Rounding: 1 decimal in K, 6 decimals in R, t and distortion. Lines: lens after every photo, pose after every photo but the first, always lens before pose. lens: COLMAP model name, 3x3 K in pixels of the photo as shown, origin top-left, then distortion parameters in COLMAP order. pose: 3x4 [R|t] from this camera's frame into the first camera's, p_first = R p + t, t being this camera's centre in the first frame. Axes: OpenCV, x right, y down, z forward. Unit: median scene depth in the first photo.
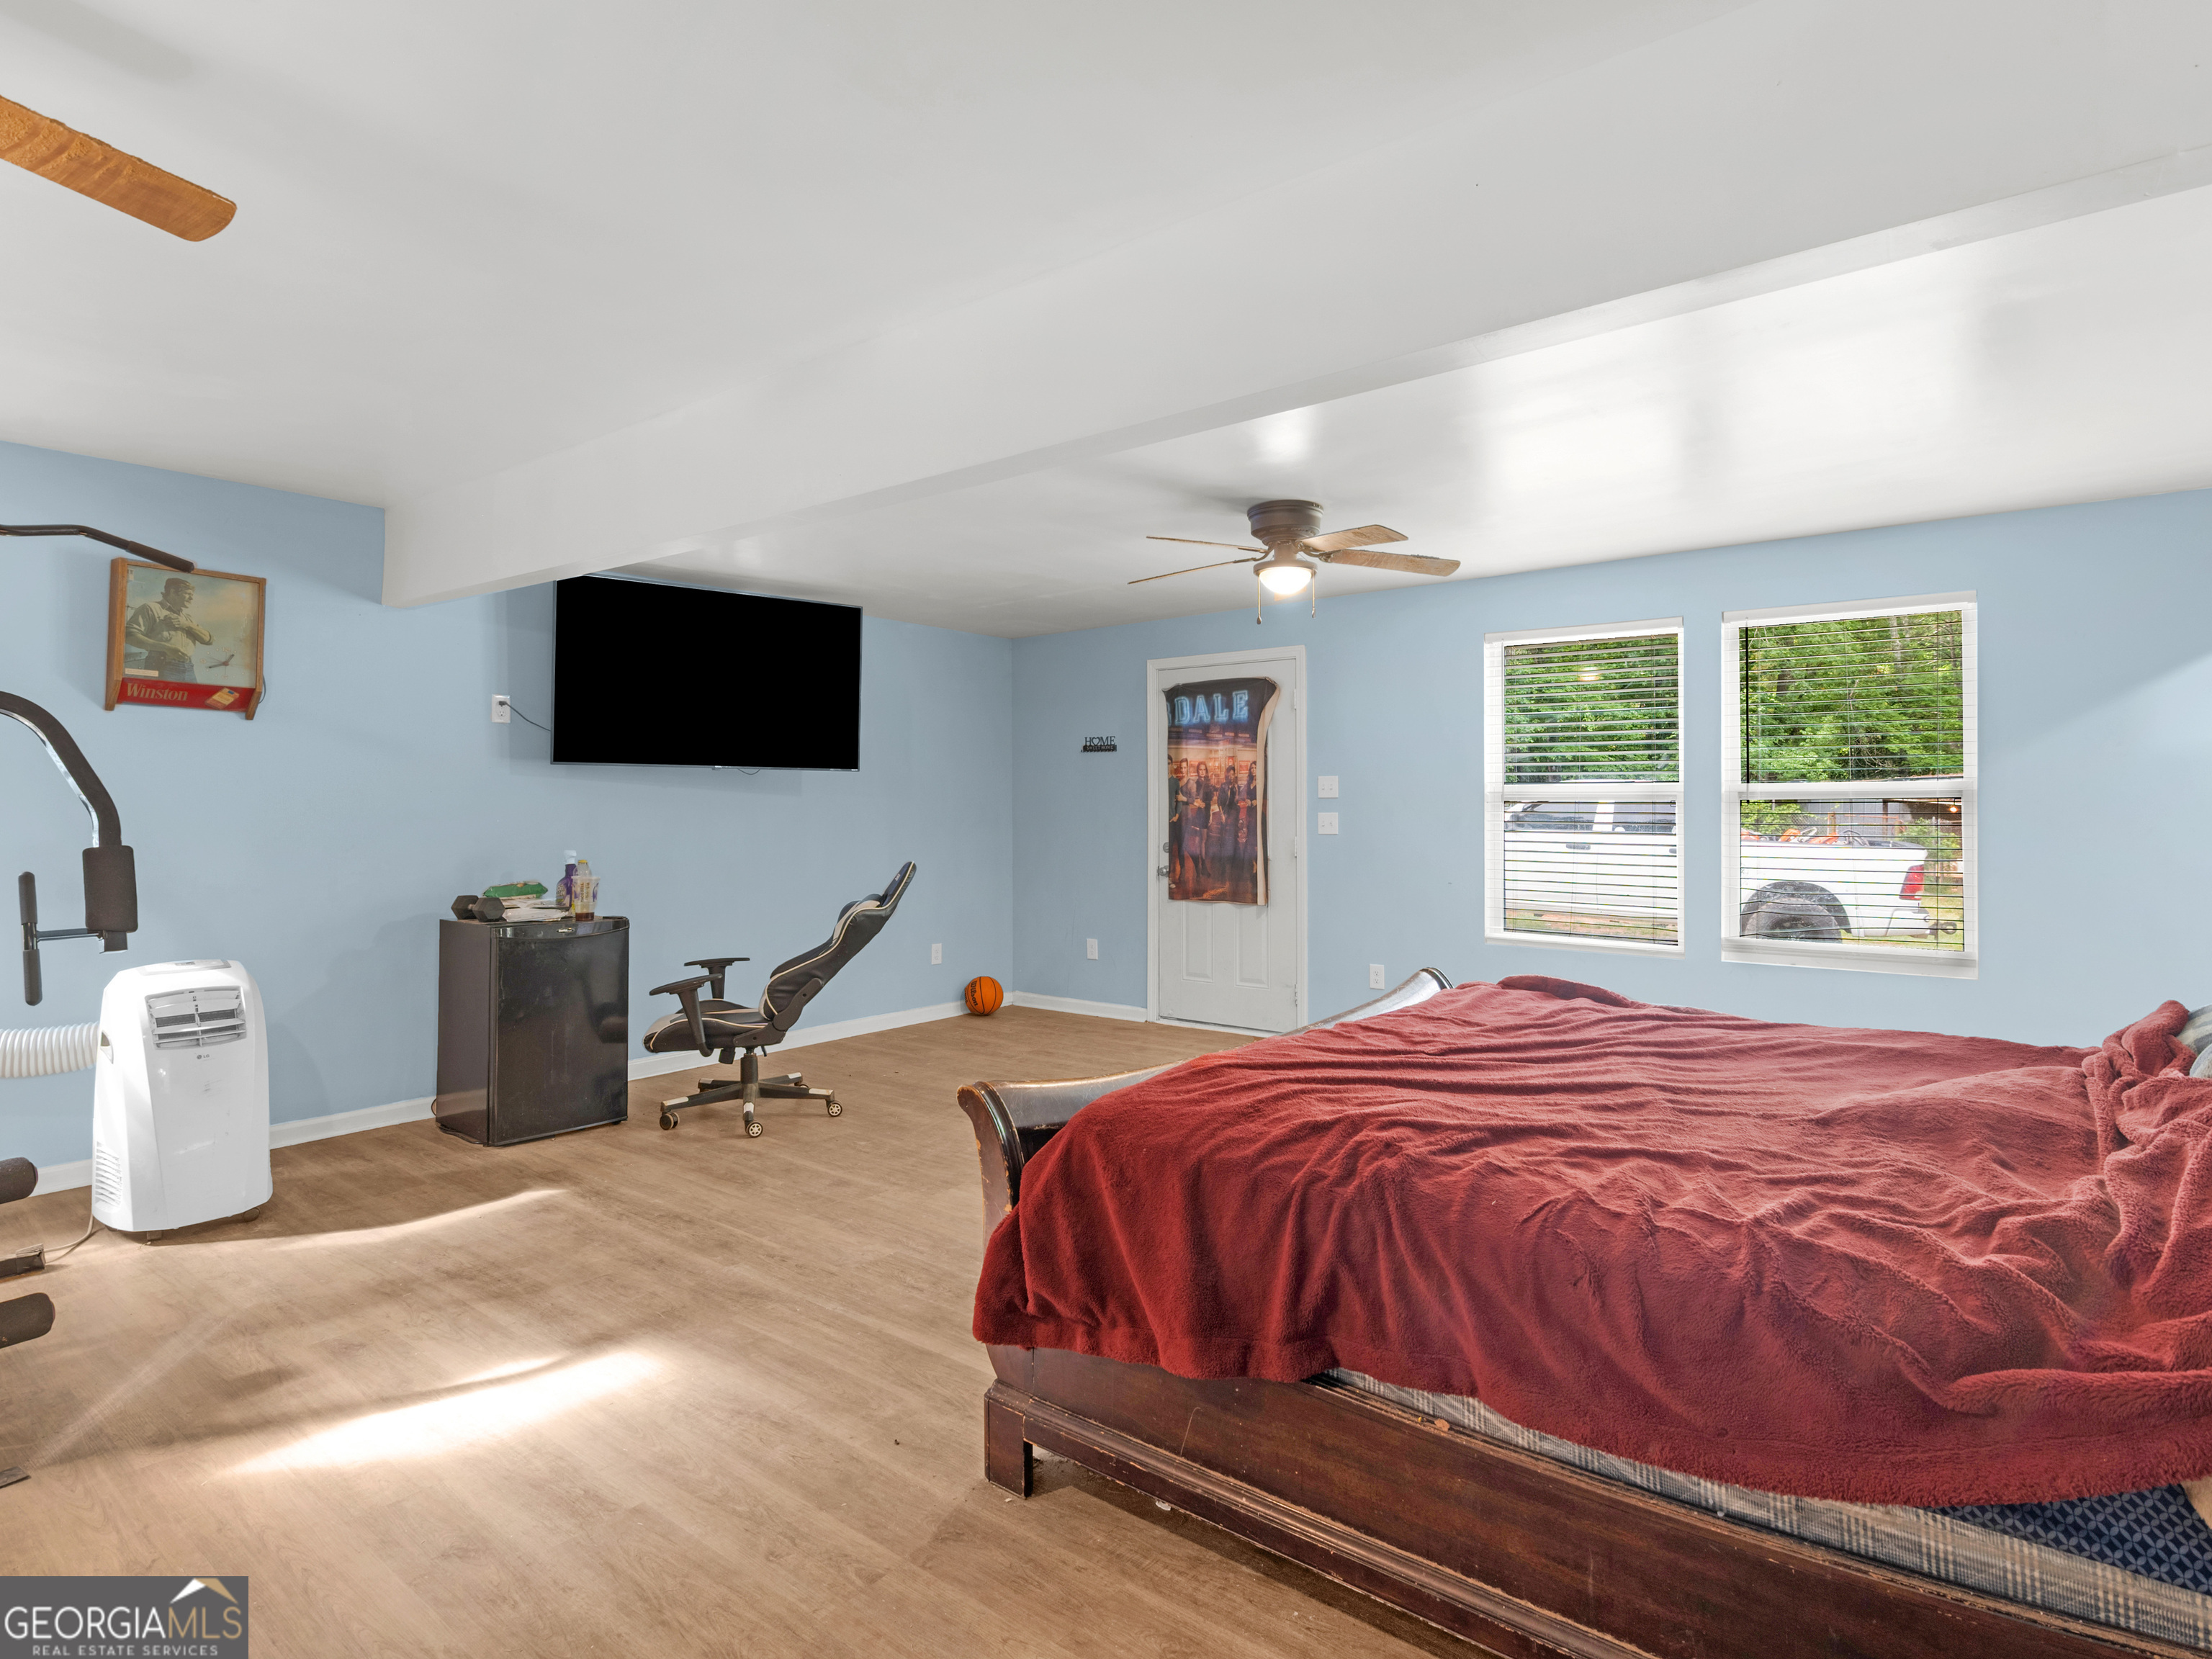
lens RADIAL K [[1174.3, 0, 1106.0], [0, 1174.3, 829.5], [0, 0, 1]] dist [0.007073, 0.000506]
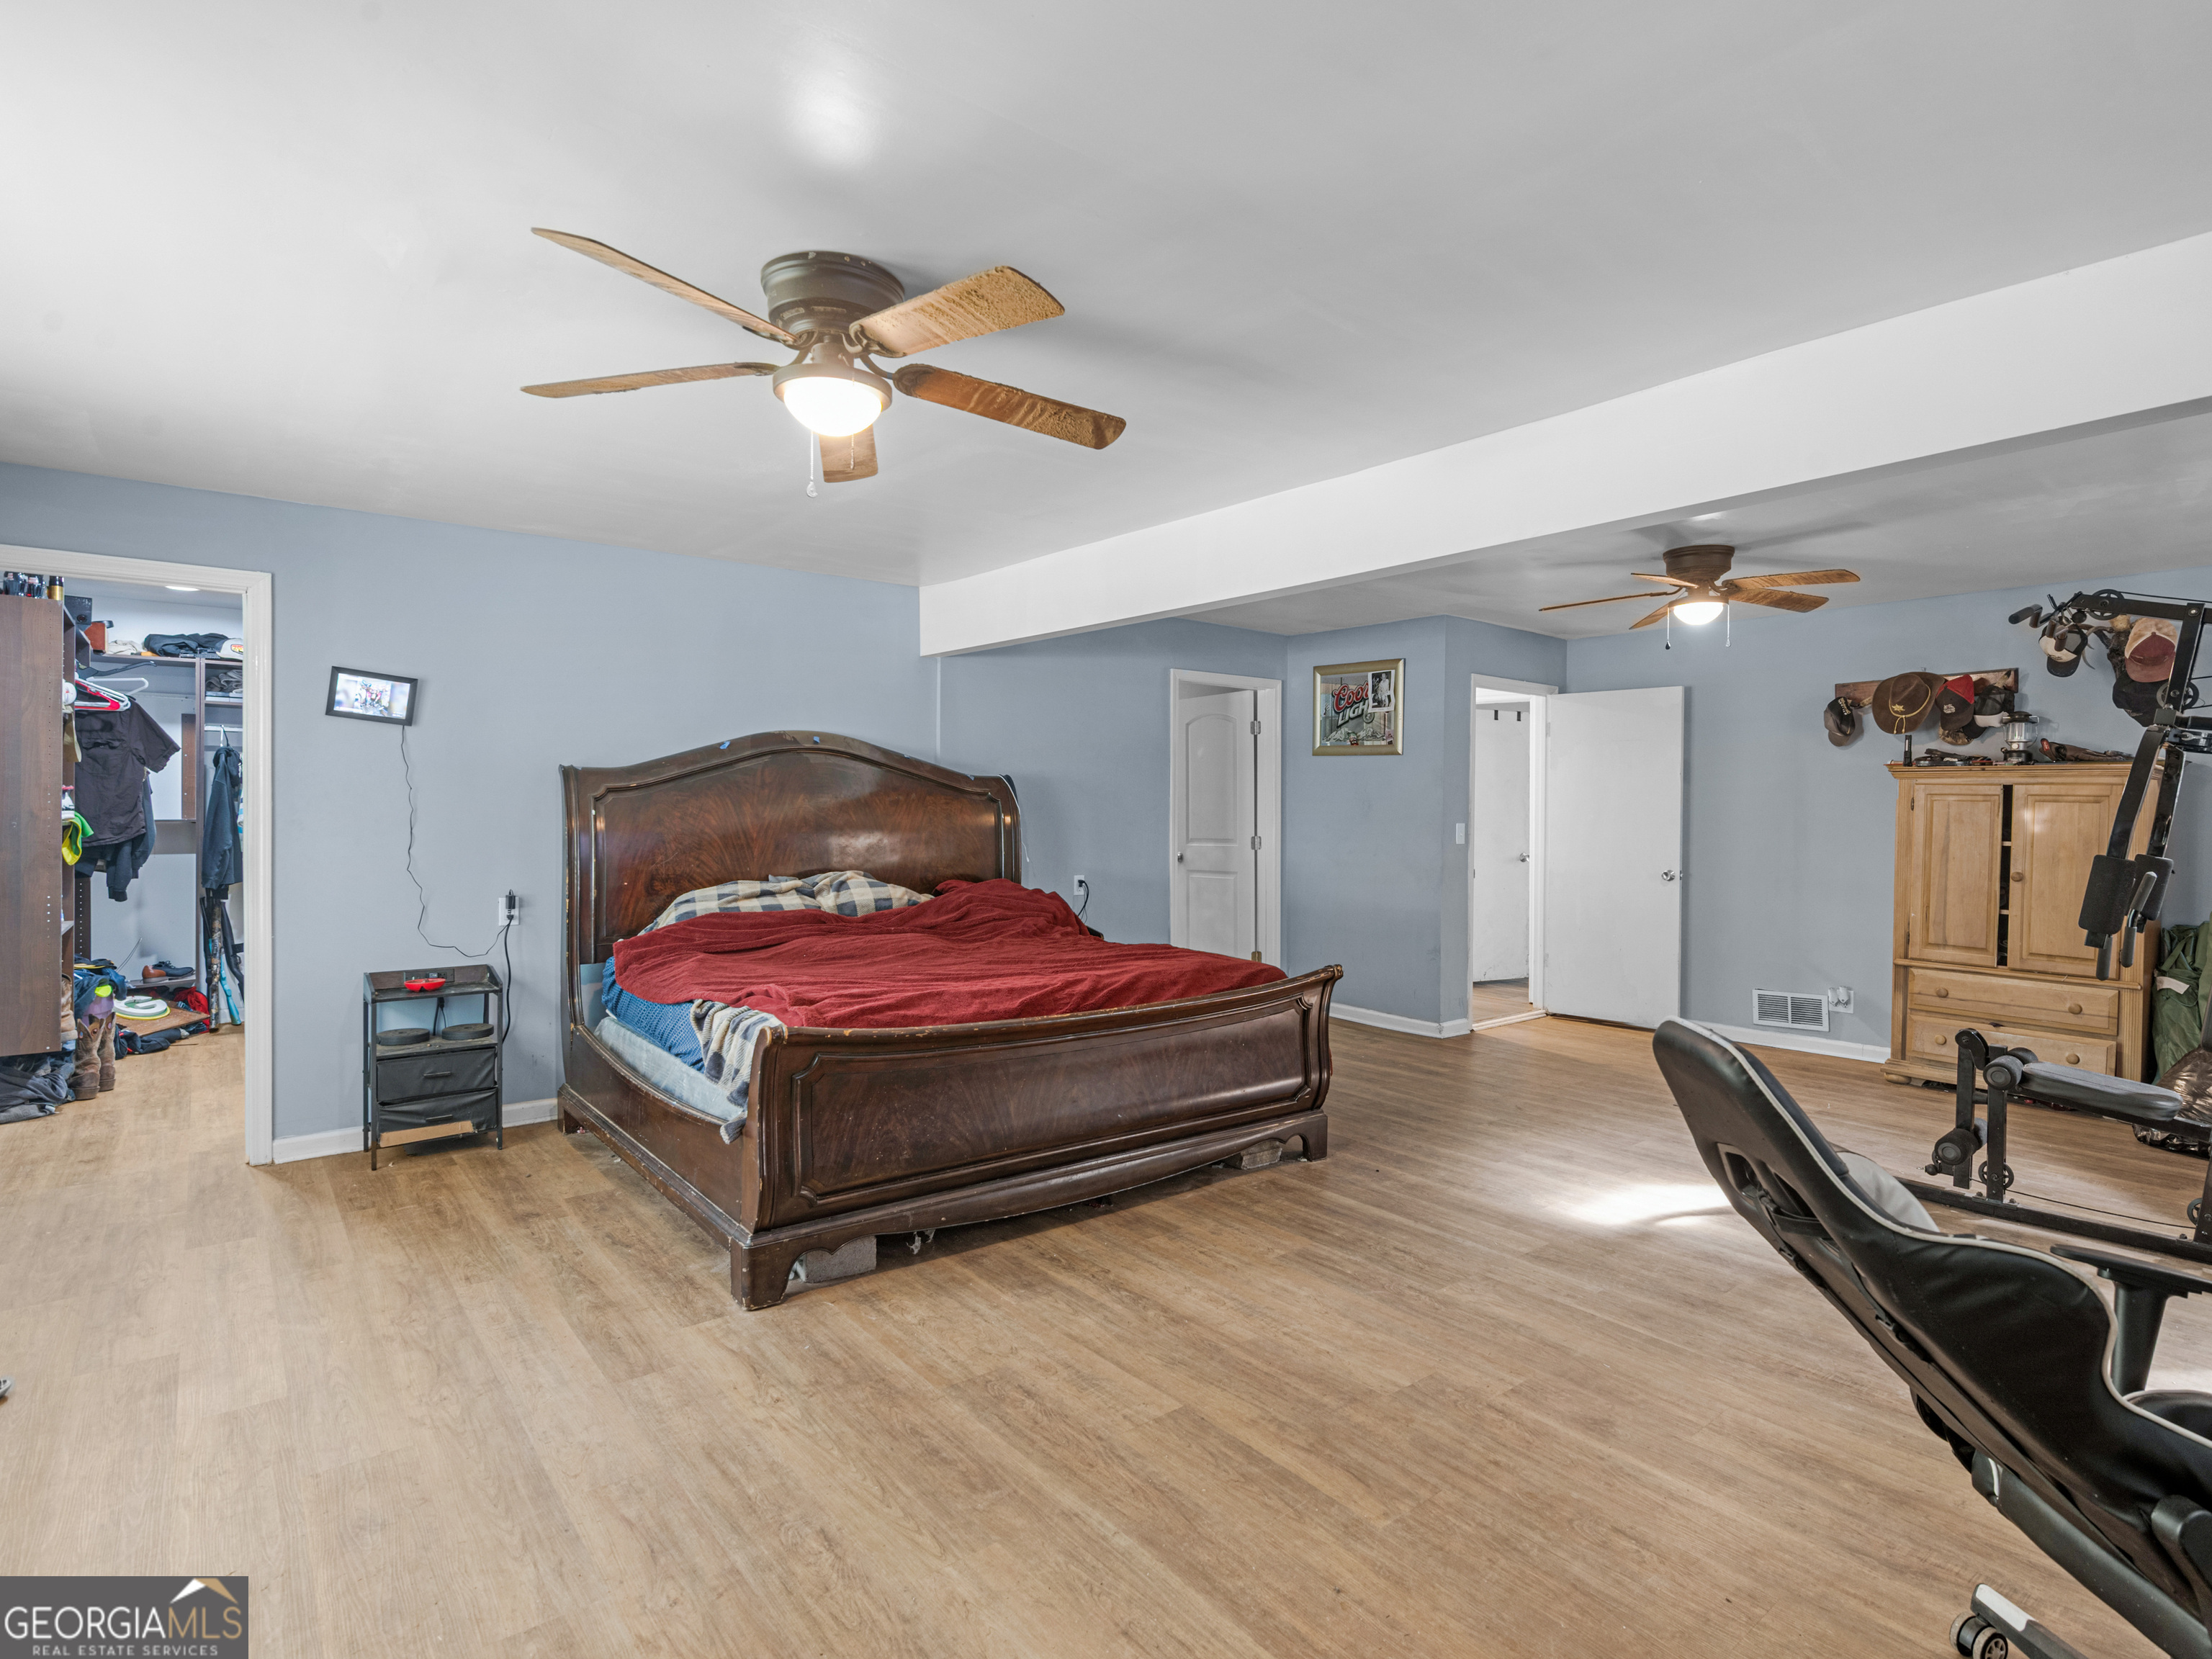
lens RADIAL K [[1174.3, 0, 1106.0], [0, 1174.3, 829.5], [0, 0, 1]] dist [0.007073, 0.000506]
pose [[-0.969048, -0.011166, 0.246618, -0.171735], [-0.003531, 0.999501, 0.031377, -0.047935], [-0.246845, 0.029534, -0.968605, 2.286292]]
